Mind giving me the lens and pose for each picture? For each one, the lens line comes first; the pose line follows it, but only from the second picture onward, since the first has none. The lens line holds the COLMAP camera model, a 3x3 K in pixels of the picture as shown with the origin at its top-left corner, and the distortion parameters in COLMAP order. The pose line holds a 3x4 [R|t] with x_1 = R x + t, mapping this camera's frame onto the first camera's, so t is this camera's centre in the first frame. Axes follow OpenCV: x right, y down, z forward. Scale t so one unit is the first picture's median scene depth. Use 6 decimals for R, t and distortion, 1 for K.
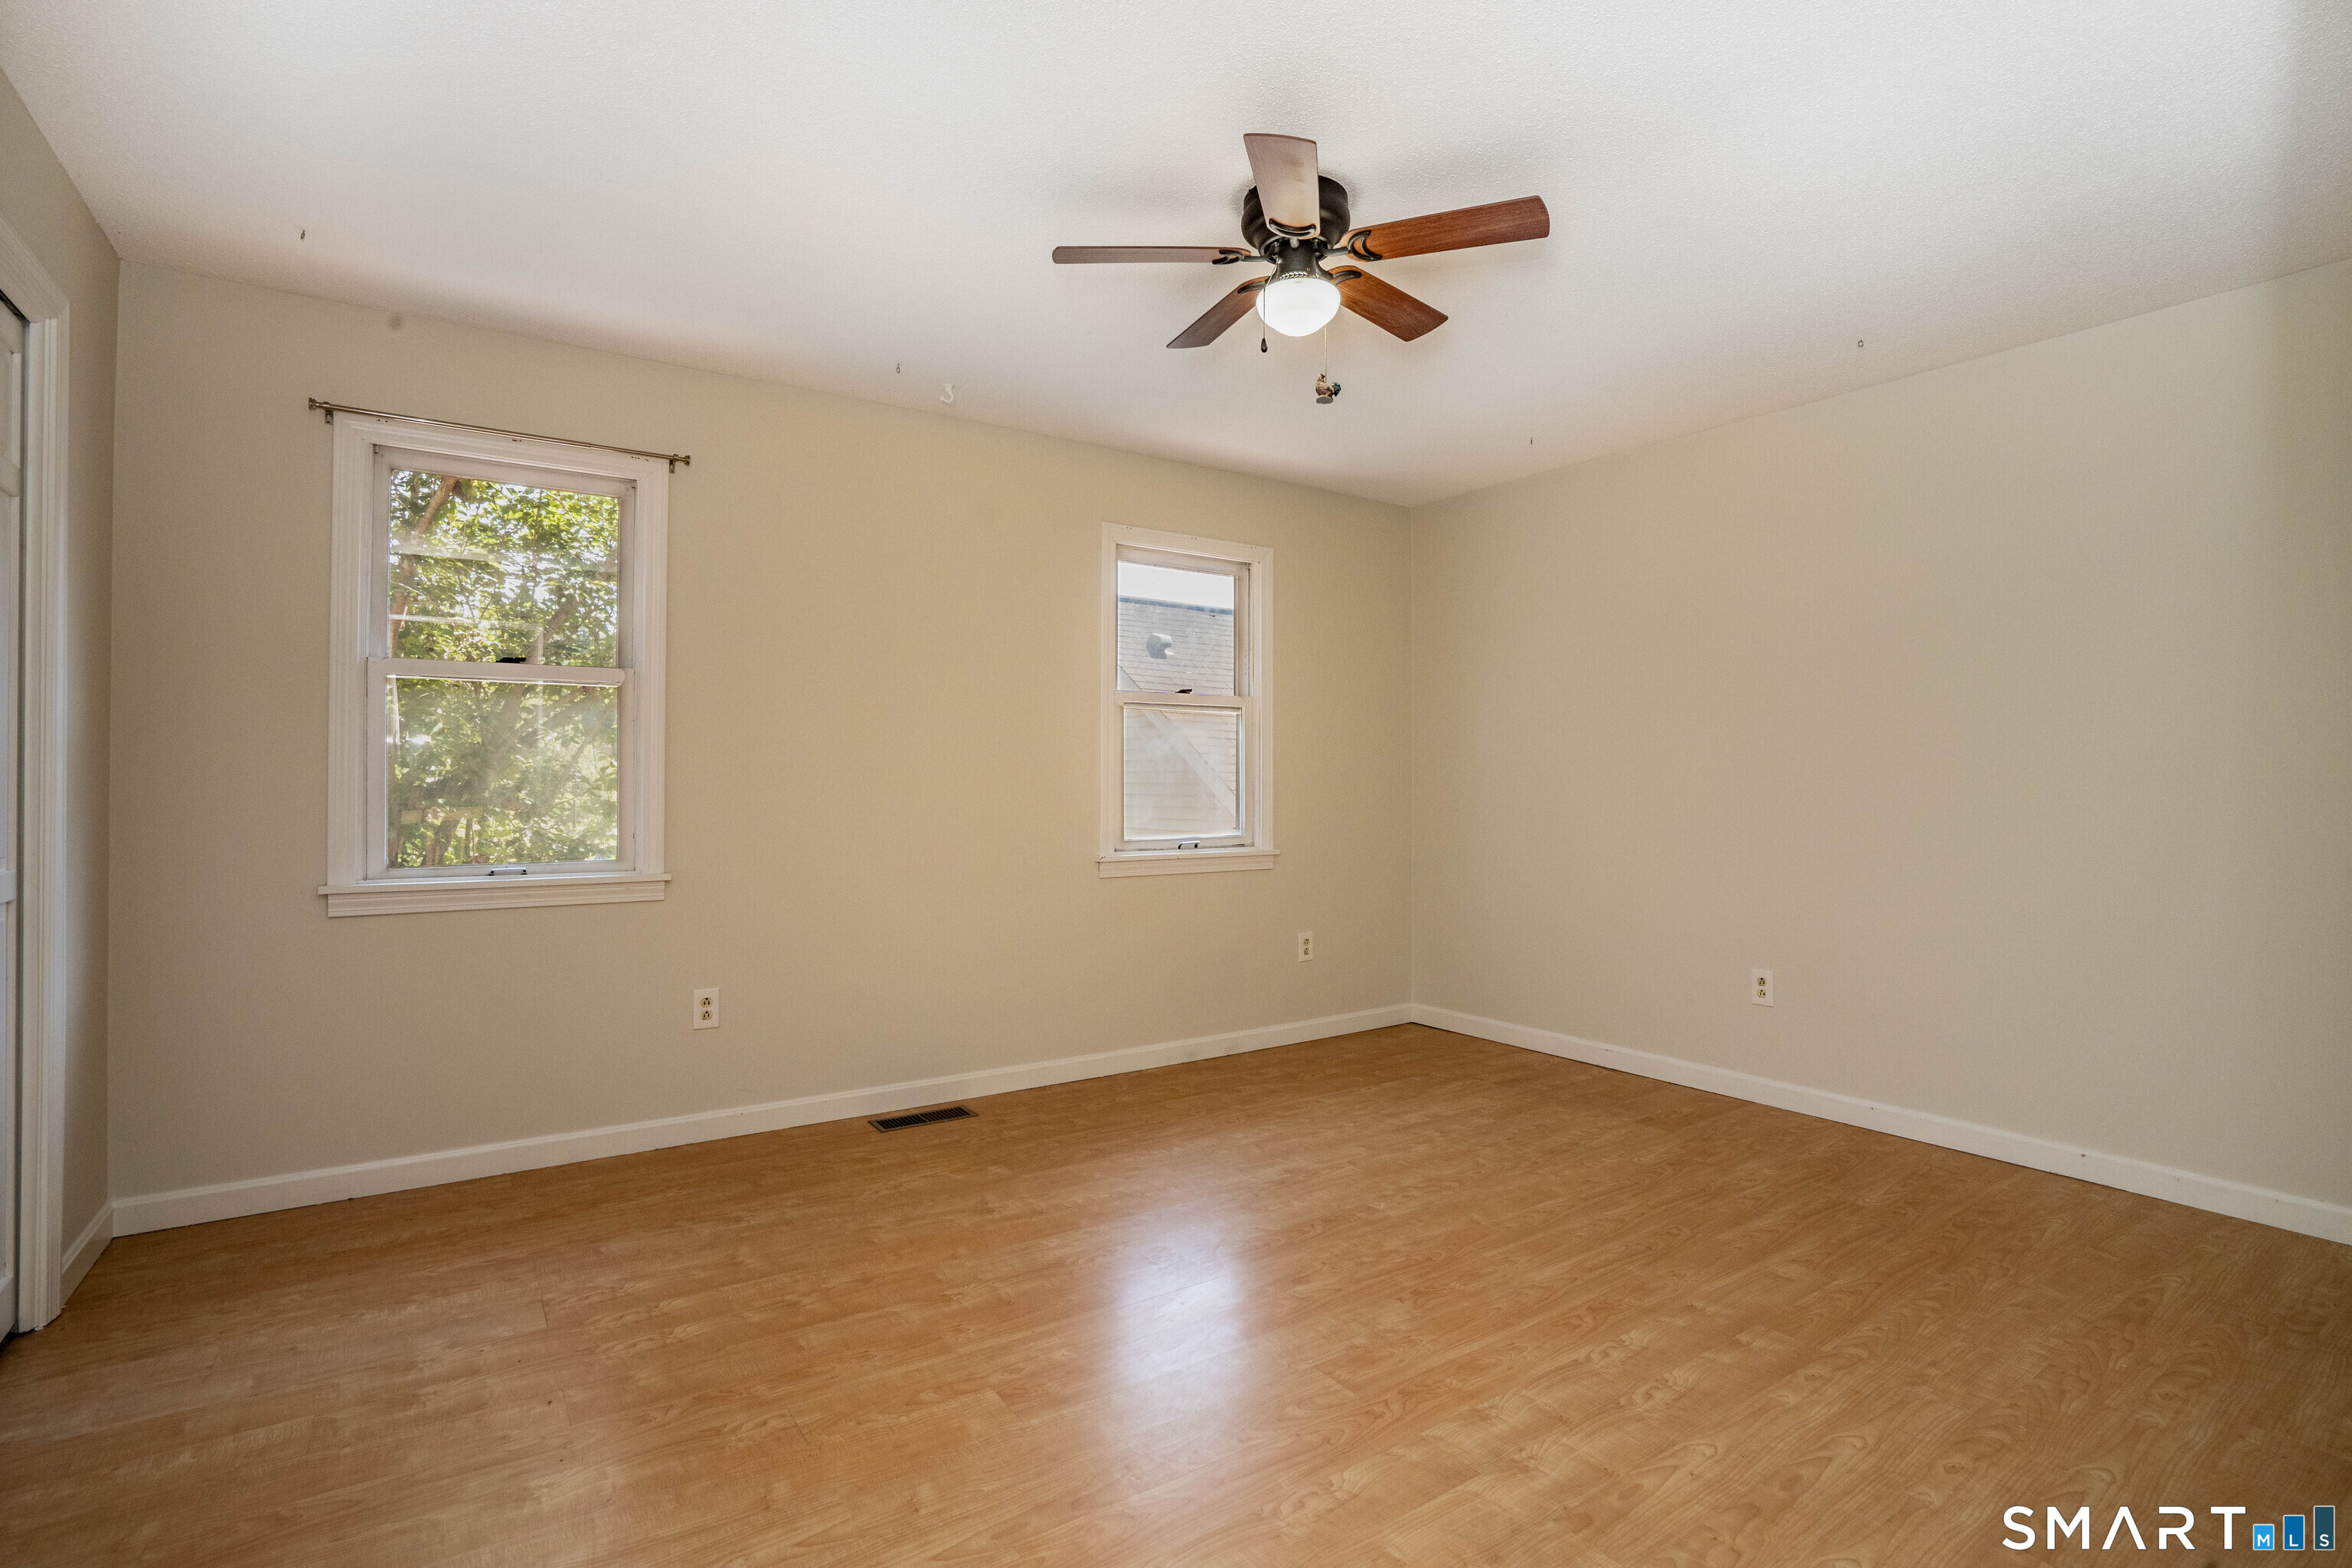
lens RADIAL K [[1105.4, 0, 1167.0], [0, 1105.4, 777.5], [0, 0, 1]] dist [-0.067358, 0.029389]
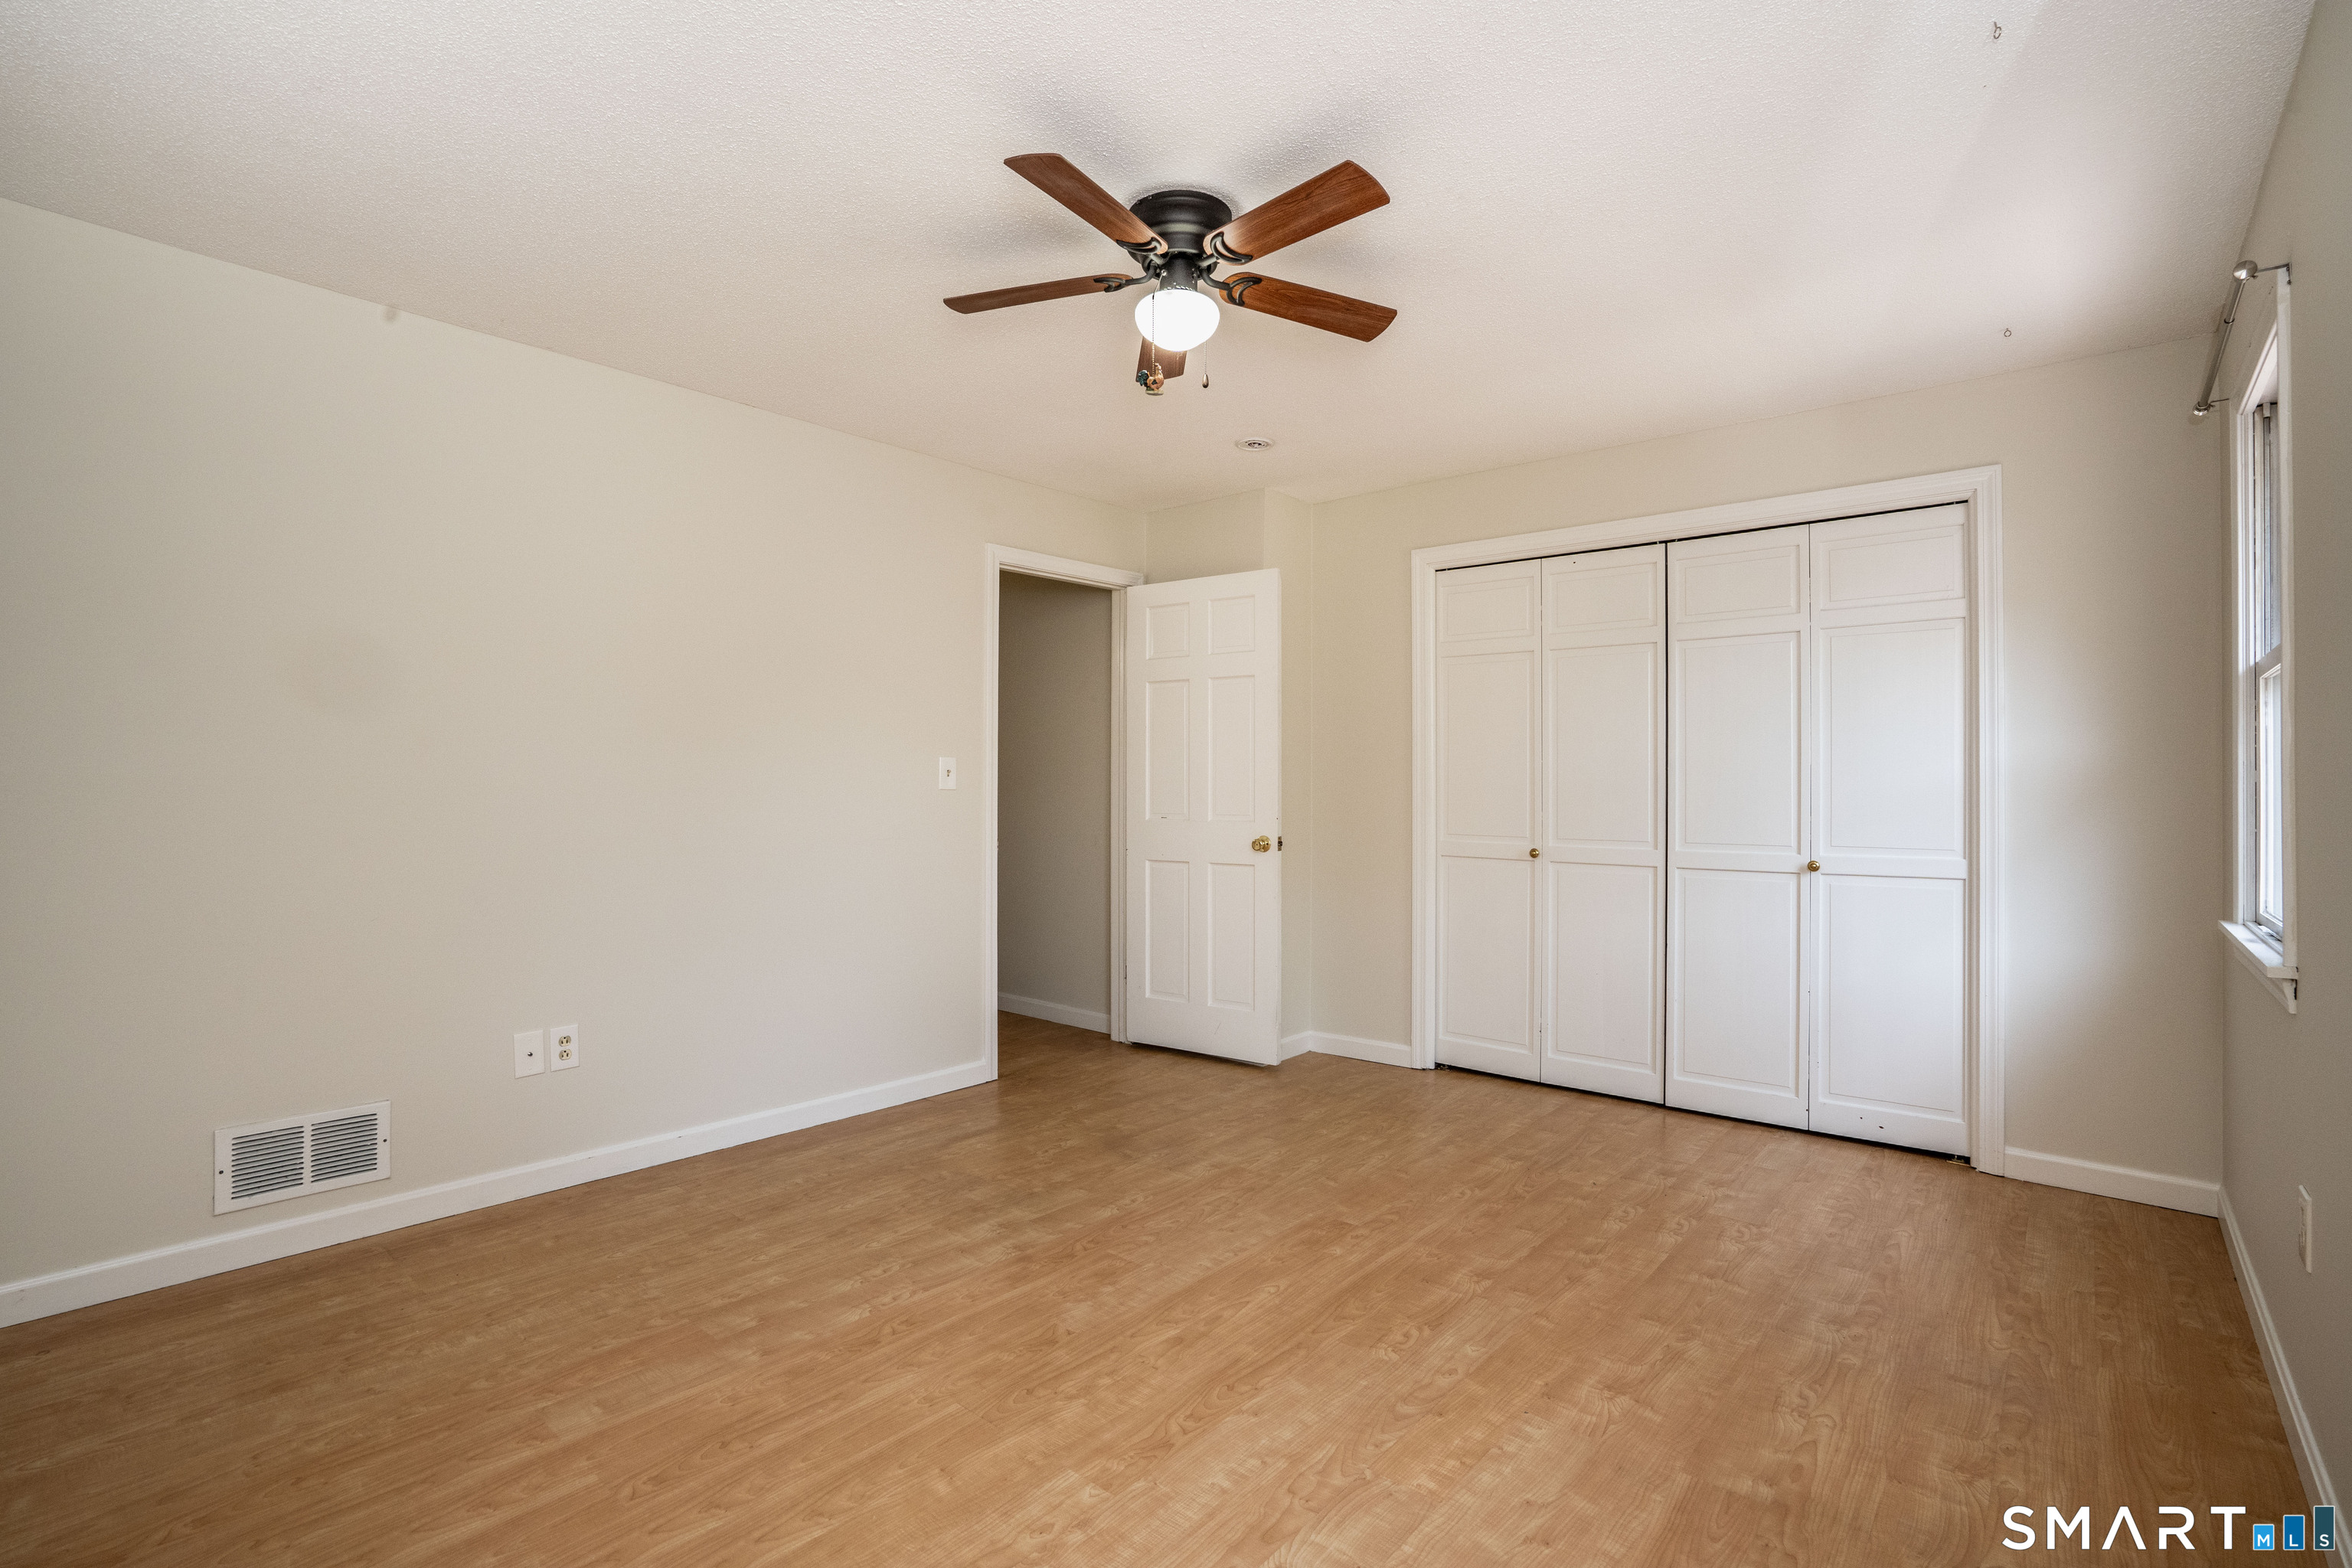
lens RADIAL K [[1082.7, 0, 1176.0], [0, 1082.7, 784.0], [0, 0, 1]] dist [-0.060090, 0.022748]
pose [[-0.964177, -0.006334, -0.265183, 0.334246], [-0.004766, 0.999967, -0.006553, -0.005729], [0.265216, -0.005054, -0.964176, 1.719108]]
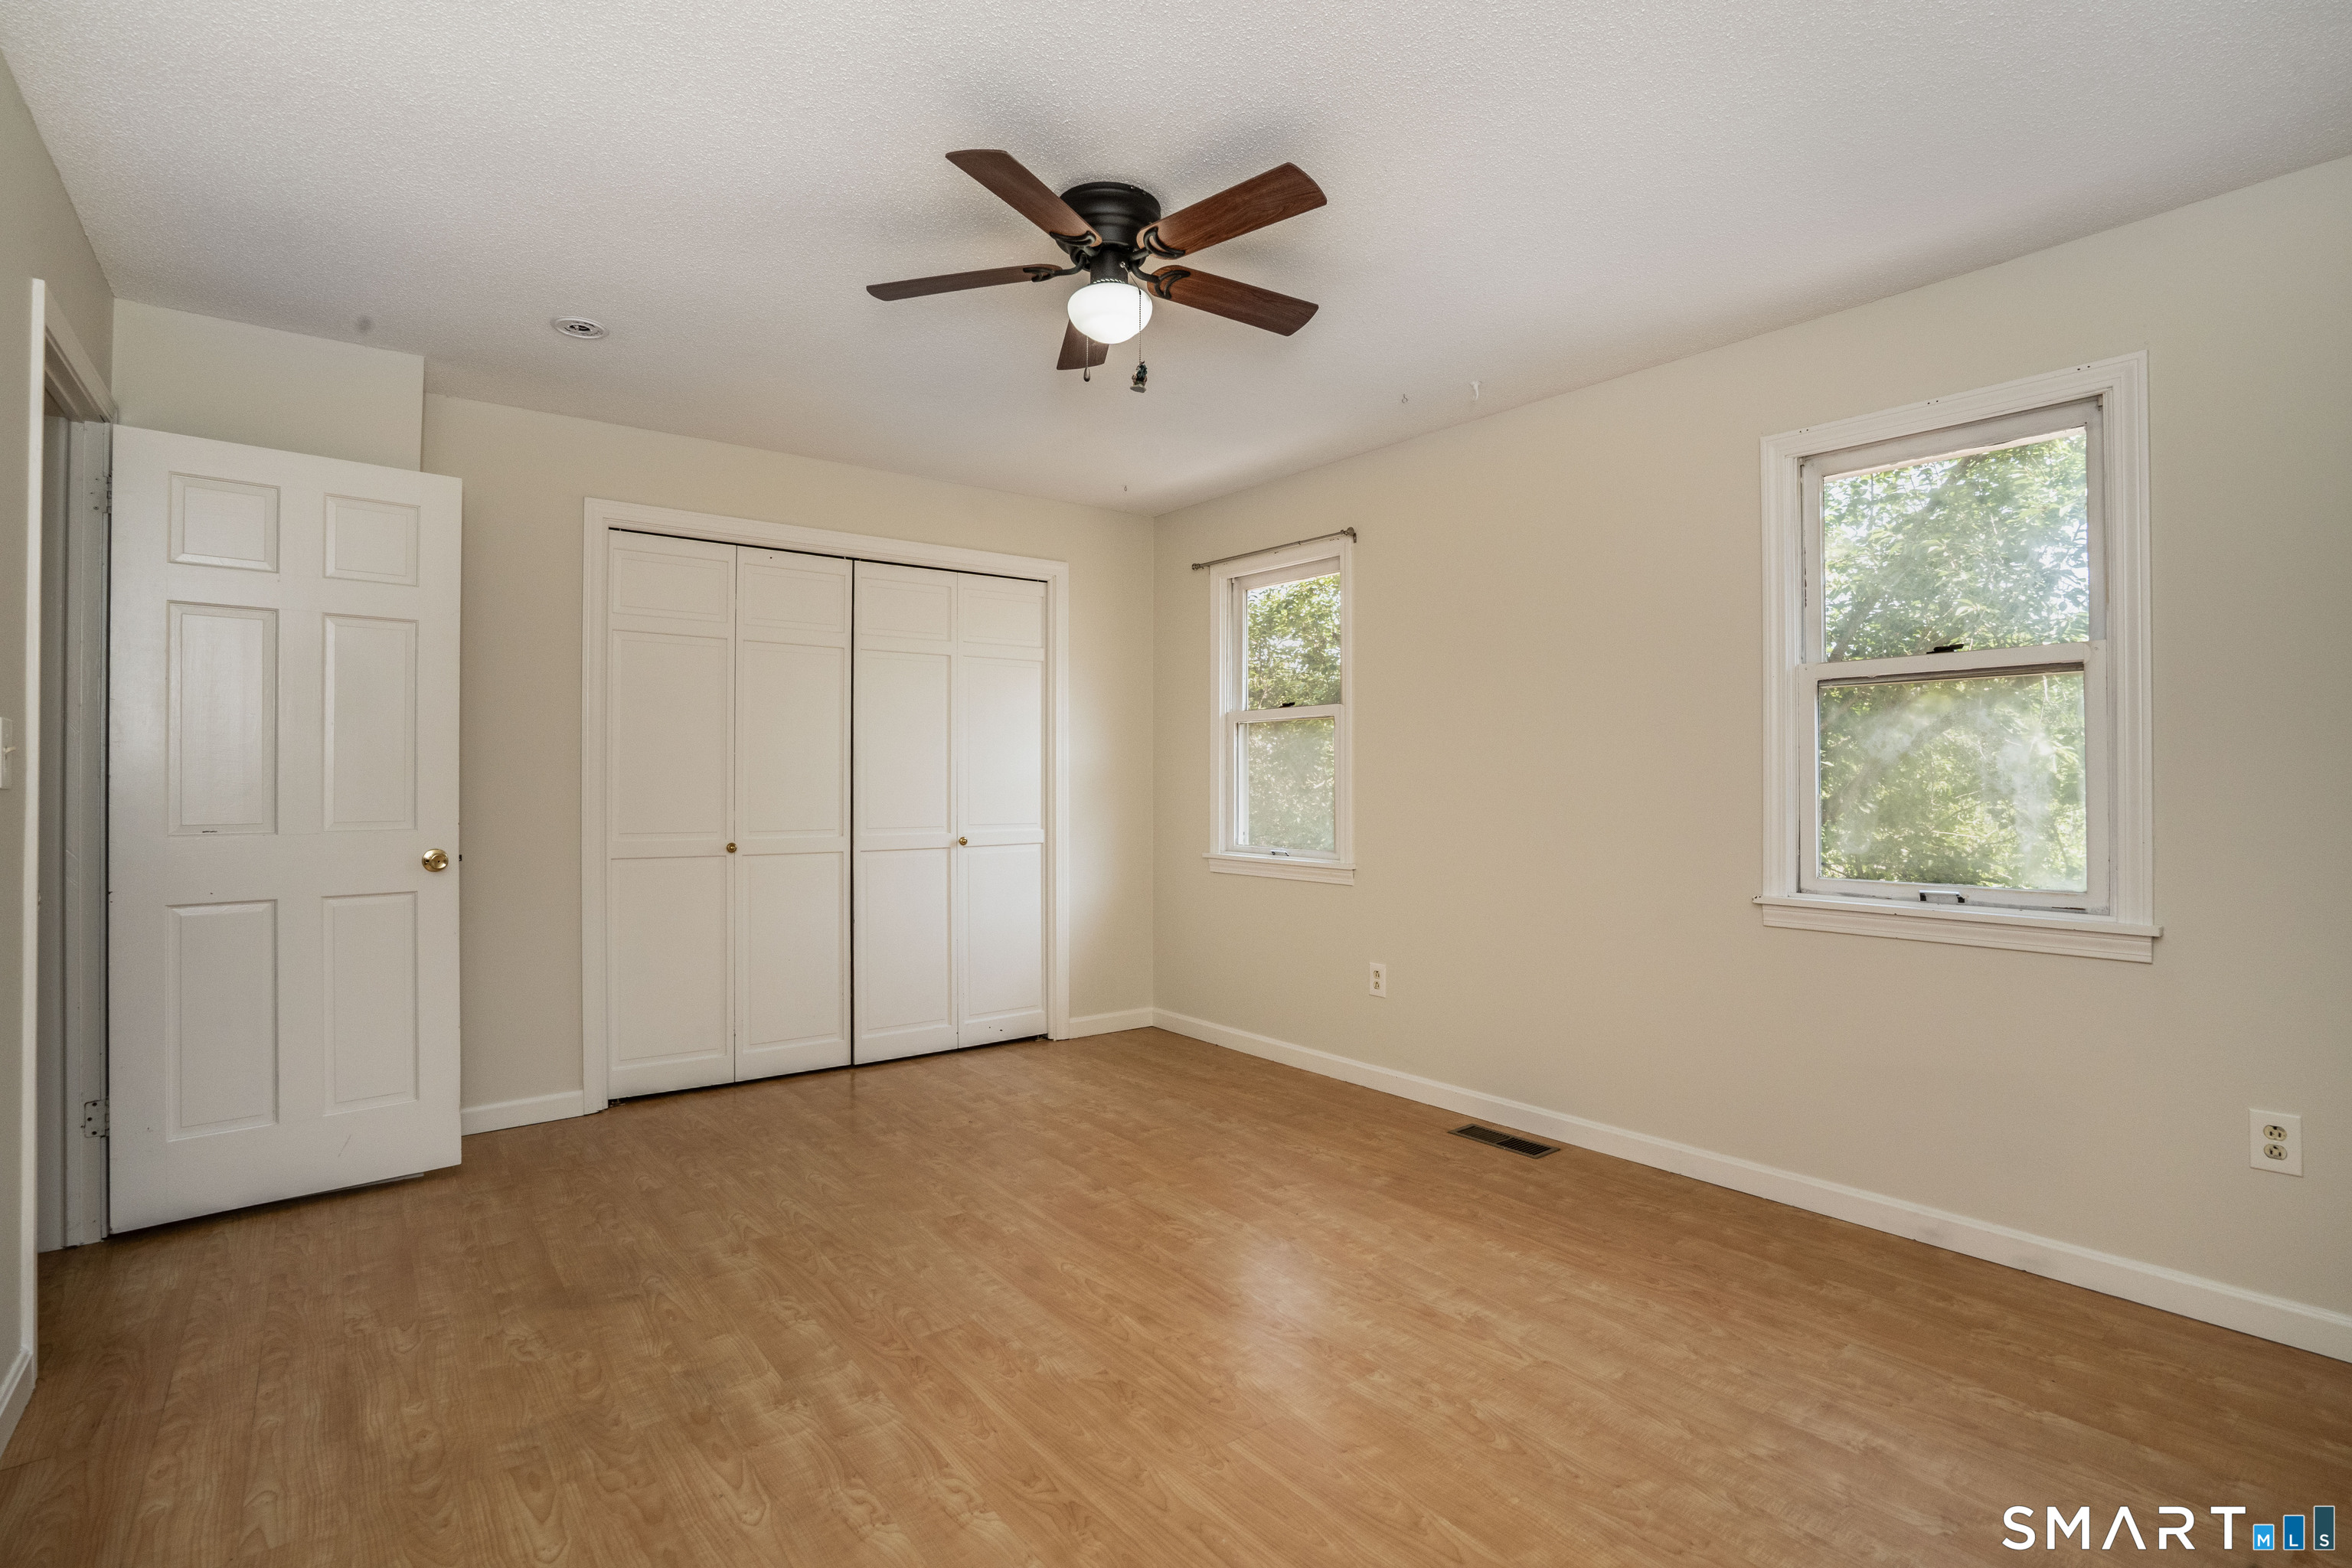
lens RADIAL K [[1105.4, 0, 1167.0], [0, 1105.4, 777.5], [0, 0, 1]] dist [-0.067358, 0.029389]
pose [[0.066625, -0.006339, -0.997758, 0.983914], [0.003312, 0.999976, -0.006132, -0.005412], [0.997773, -0.002896, 0.066644, 0.875686]]
